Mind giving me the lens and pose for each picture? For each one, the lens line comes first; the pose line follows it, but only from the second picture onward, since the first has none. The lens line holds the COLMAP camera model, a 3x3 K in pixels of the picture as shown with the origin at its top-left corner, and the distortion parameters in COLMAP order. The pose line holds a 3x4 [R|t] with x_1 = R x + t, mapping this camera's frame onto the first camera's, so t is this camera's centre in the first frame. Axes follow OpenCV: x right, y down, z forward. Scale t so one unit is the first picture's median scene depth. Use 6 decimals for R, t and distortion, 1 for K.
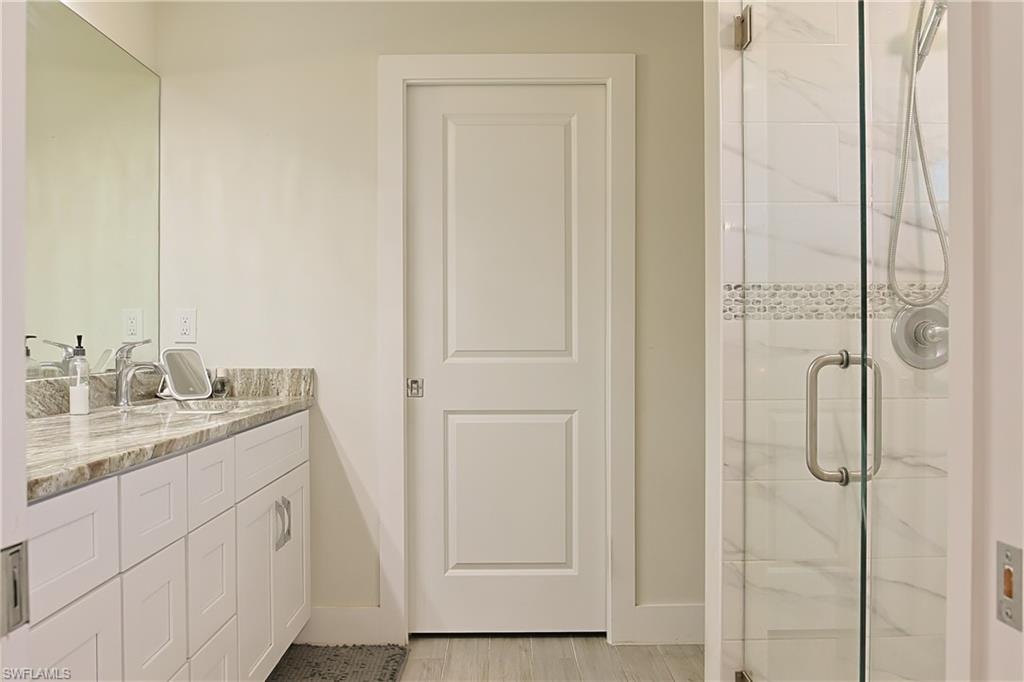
lens RADIAL K [[781.1, 0, 512.0], [0, 781.1, 341.0], [0, 0, 1]] dist [-0.054907, 0.000547]
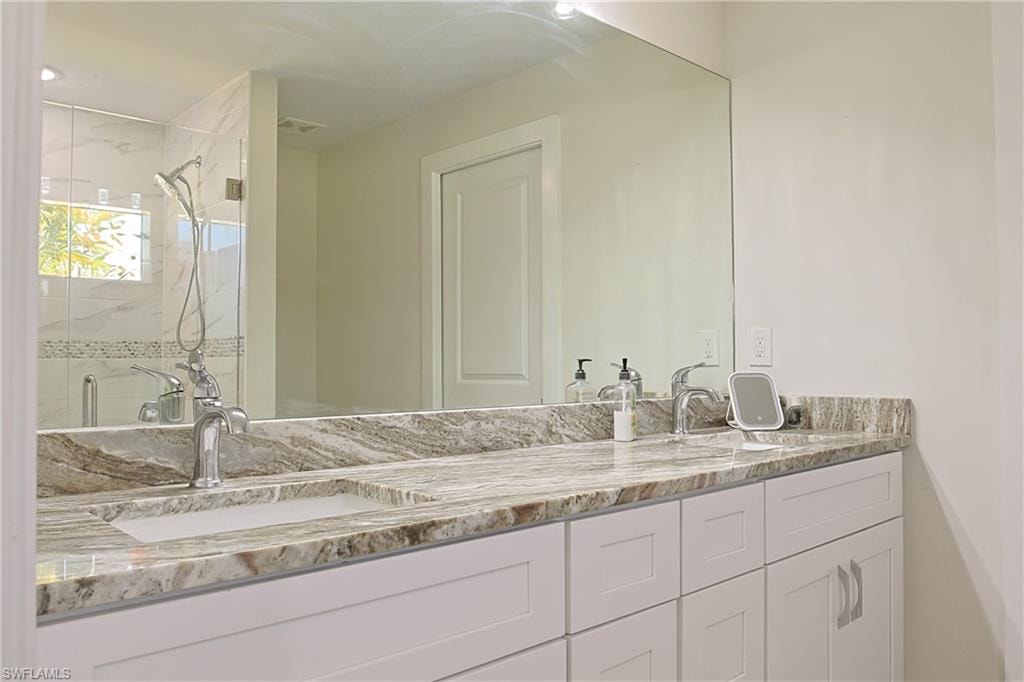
lens RADIAL K [[781.1, 0, 512.0], [0, 781.1, 341.0], [0, 0, 1]] dist [-0.054907, 0.000547]
pose [[0.675959, -0.020022, -0.736667, 0.061691], [-0.000146, 0.999627, -0.027303, -0.002502], [0.736939, 0.018563, 0.675704, 0.234176]]
